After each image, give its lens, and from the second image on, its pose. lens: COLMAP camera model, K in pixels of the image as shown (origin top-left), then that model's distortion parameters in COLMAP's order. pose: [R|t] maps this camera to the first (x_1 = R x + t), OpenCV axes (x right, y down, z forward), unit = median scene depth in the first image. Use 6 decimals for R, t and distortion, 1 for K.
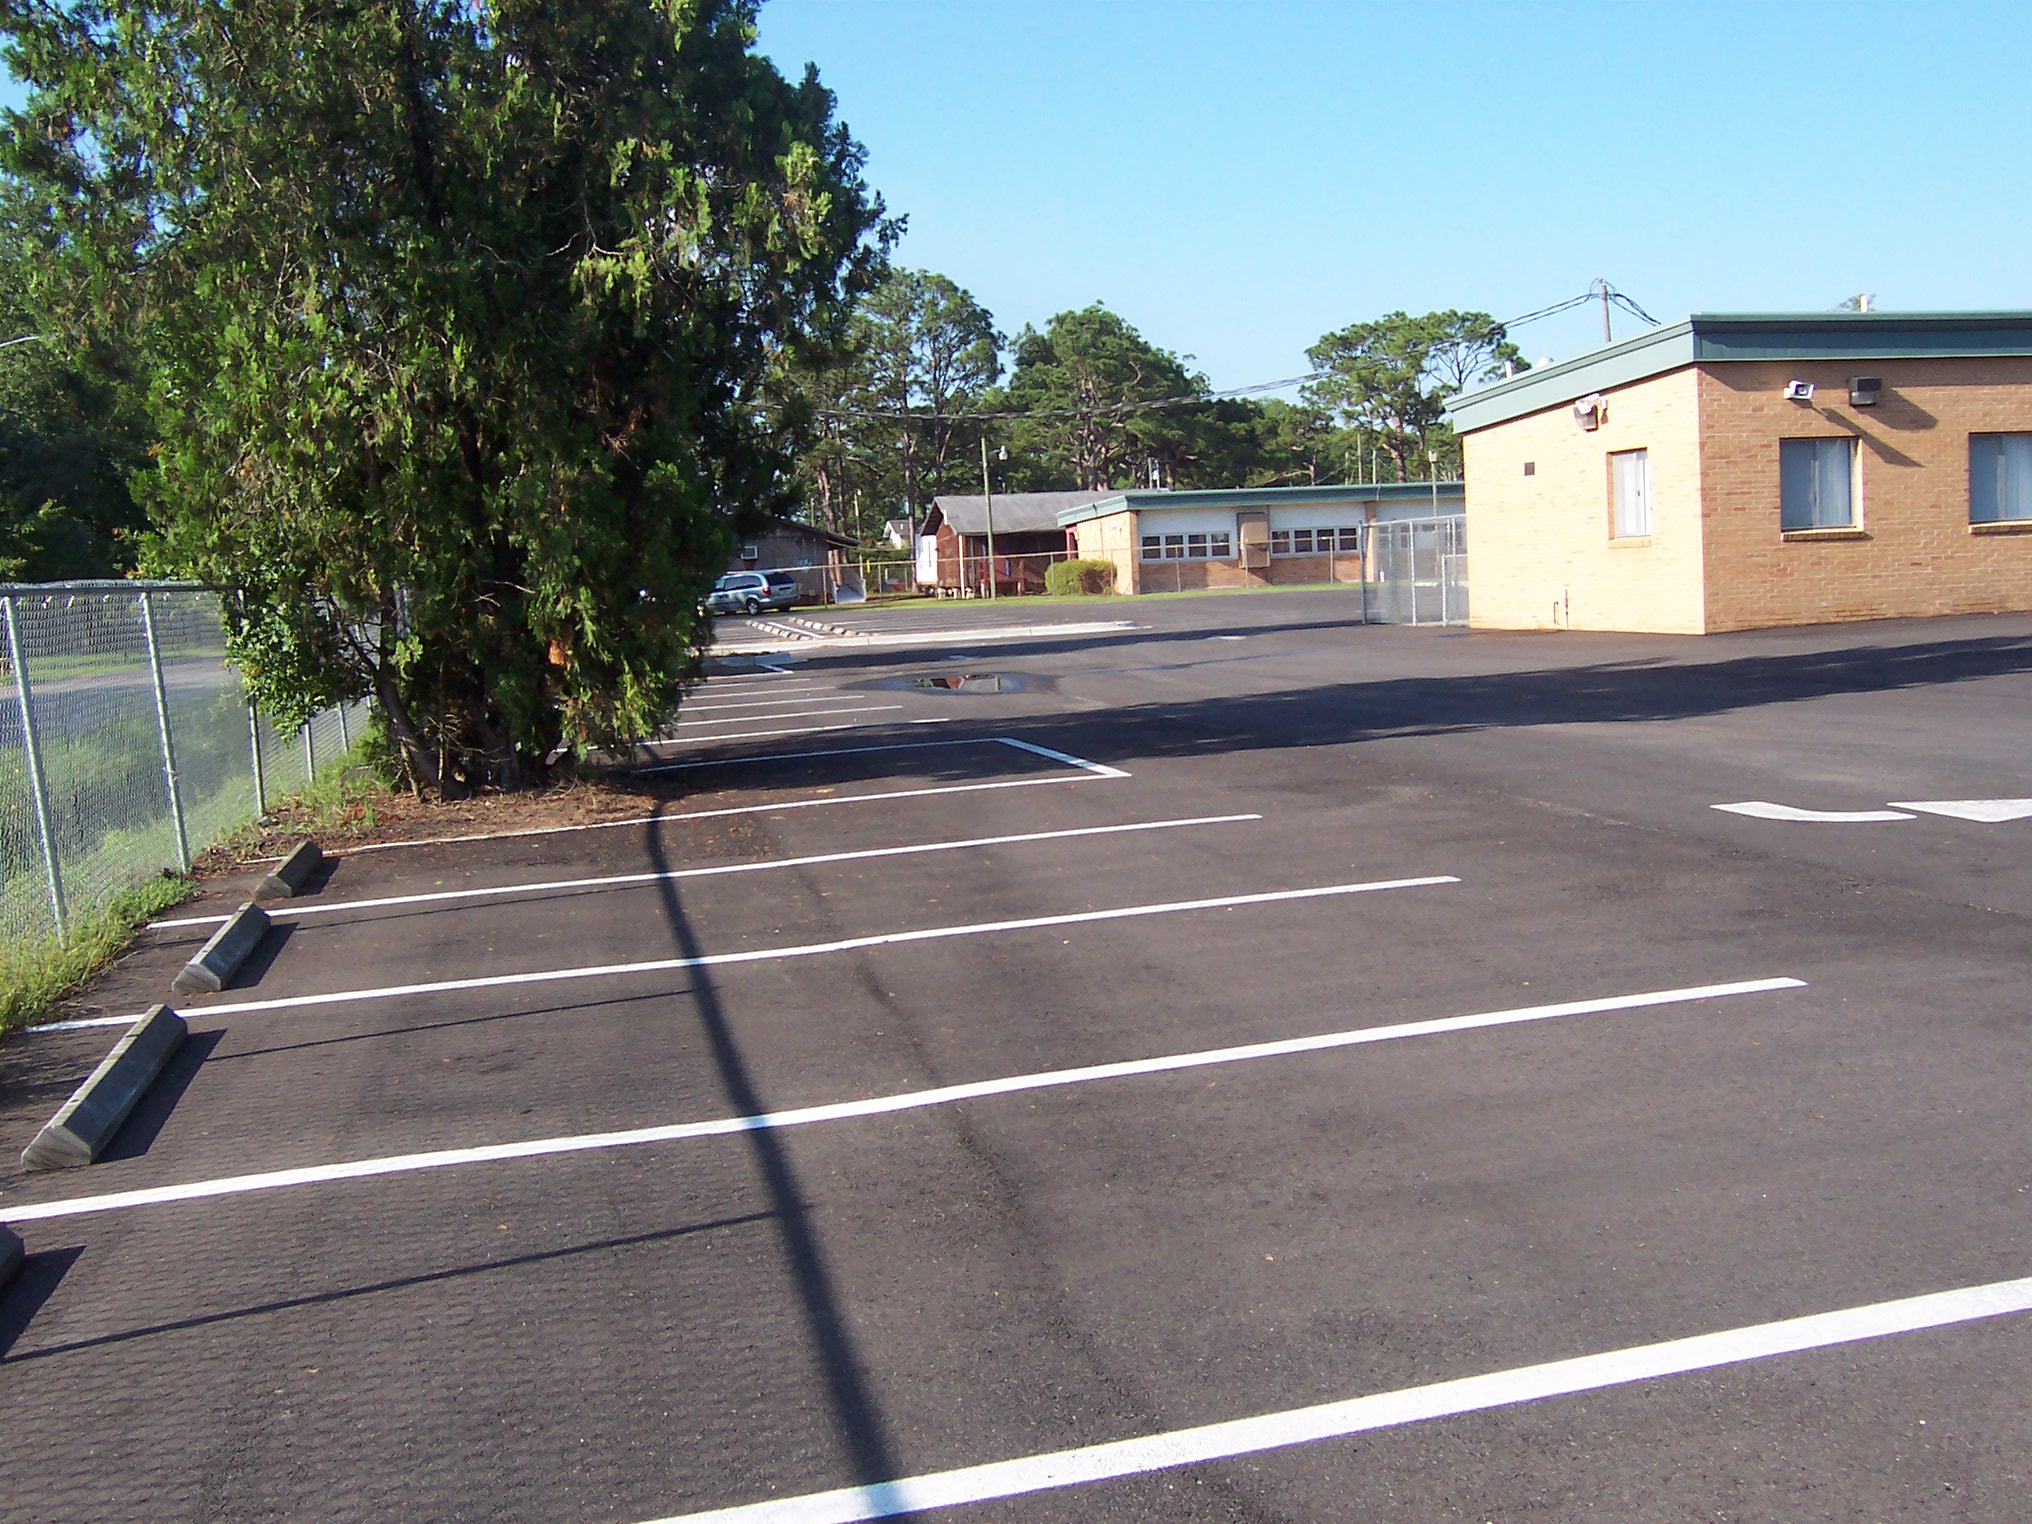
lens RADIAL K [[2177.3, 0, 1016.0], [0, 2177.3, 762.0], [0, 0, 1]] dist [-0.133550, 0.217970]
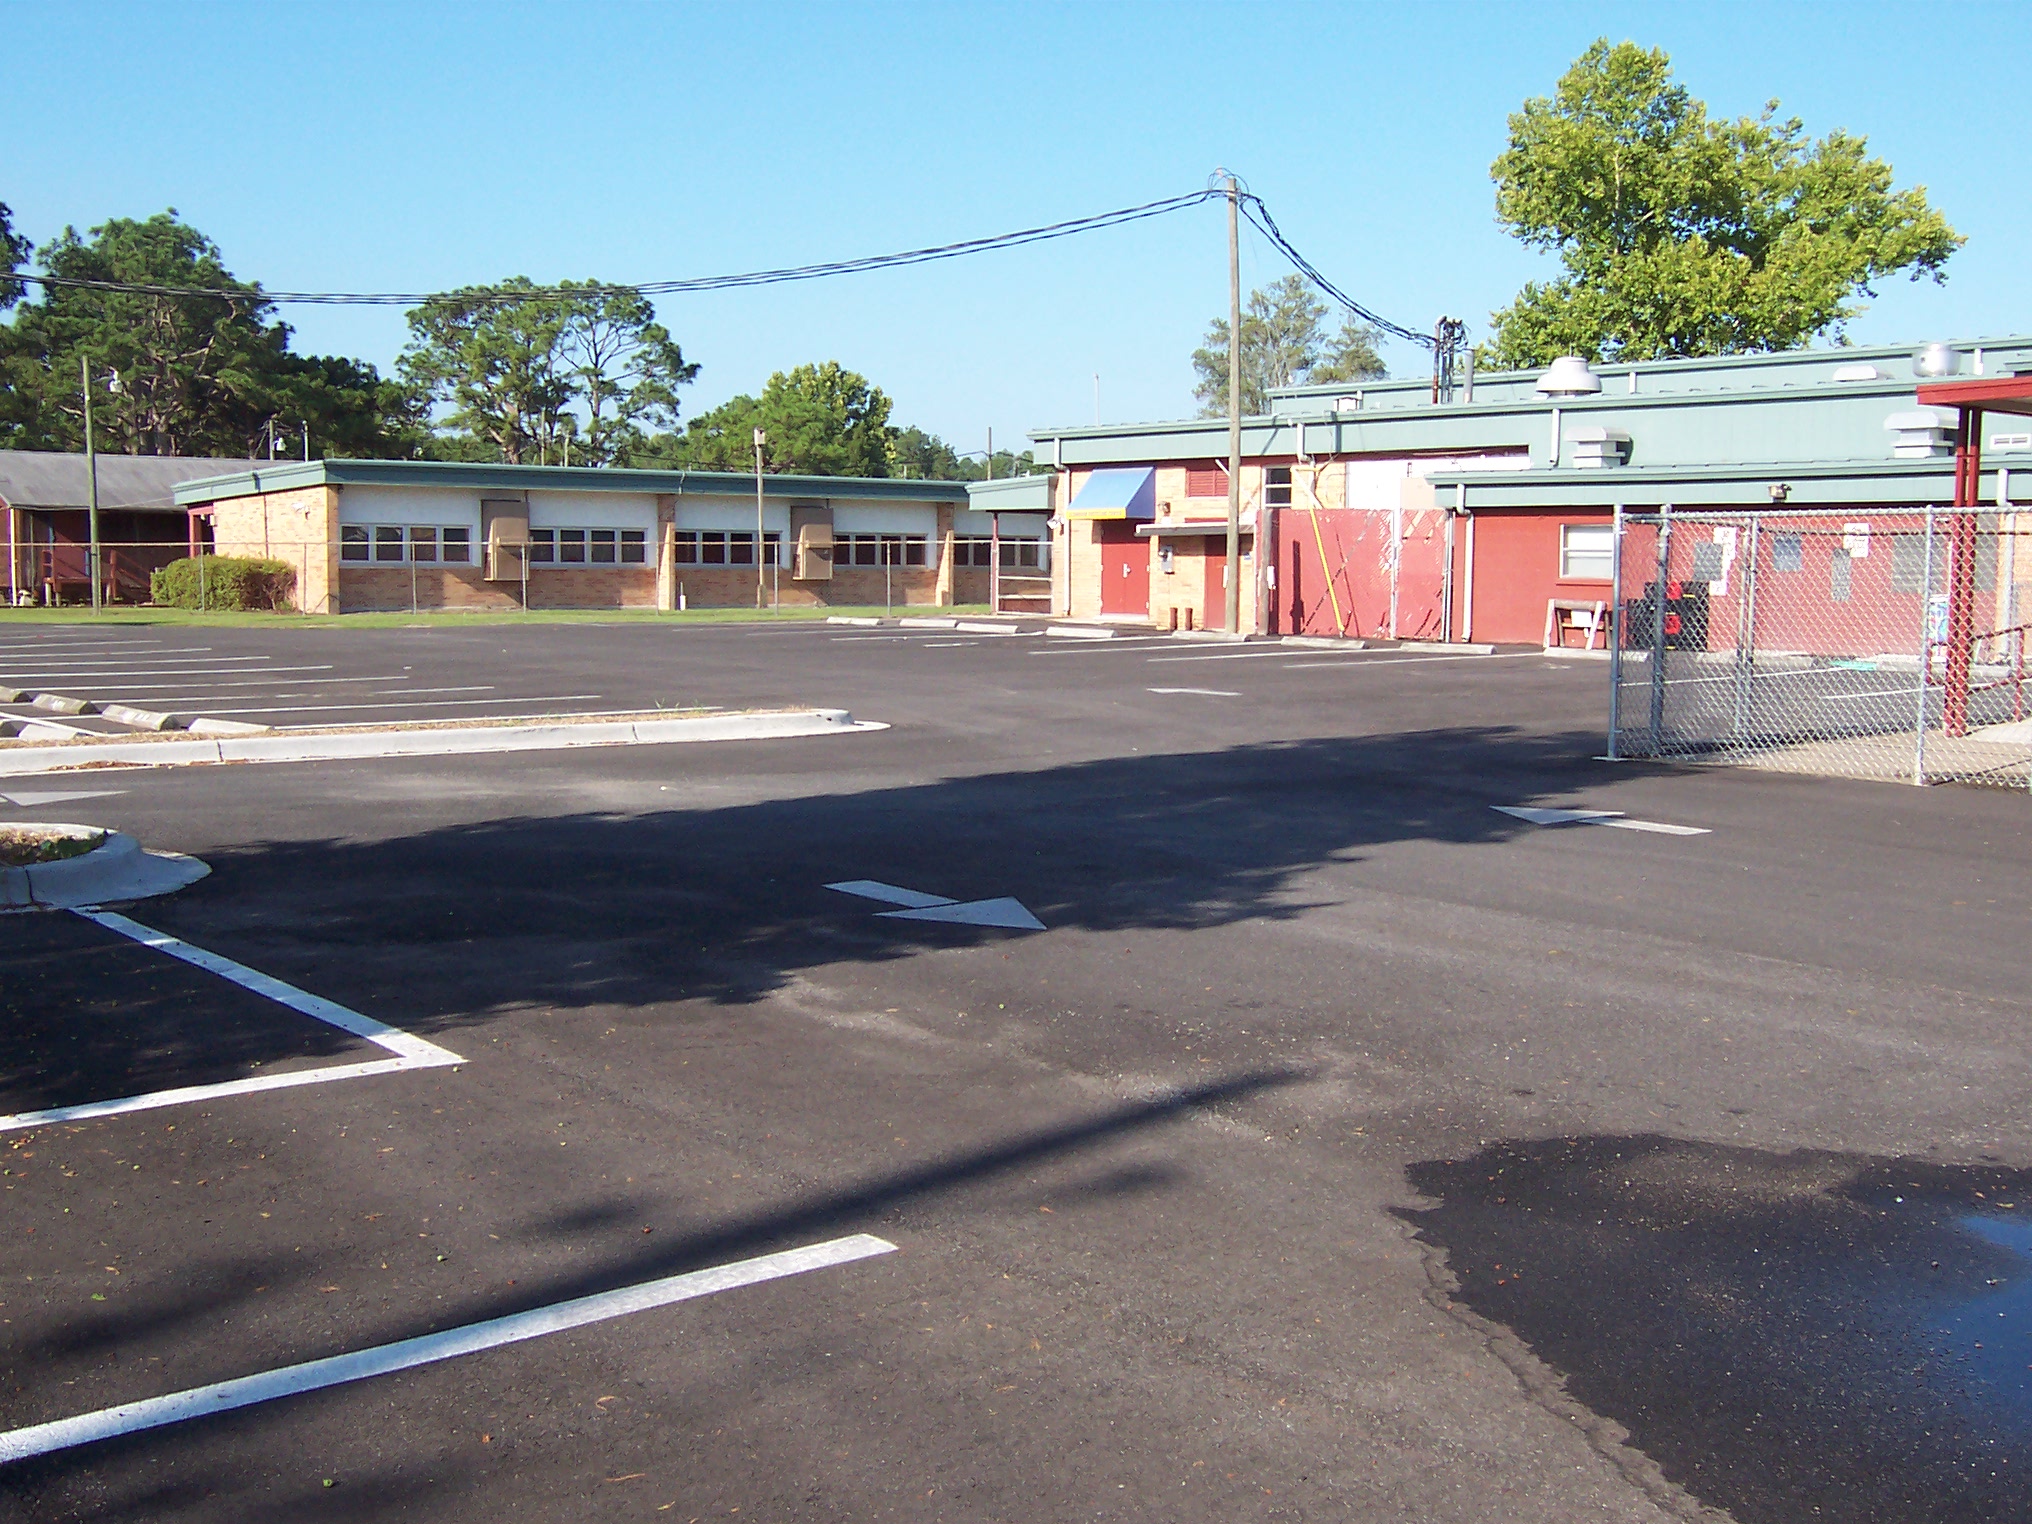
lens RADIAL K [[2177.3, 0, 1016.0], [0, 2177.3, 762.0], [0, 0, 1]] dist [-0.133550, 0.217970]
pose [[0.888011, 0.015482, 0.459561, -0.054012], [-0.011622, 0.999869, -0.011226, -0.024841], [-0.459675, 0.004628, 0.888075, 0.298747]]
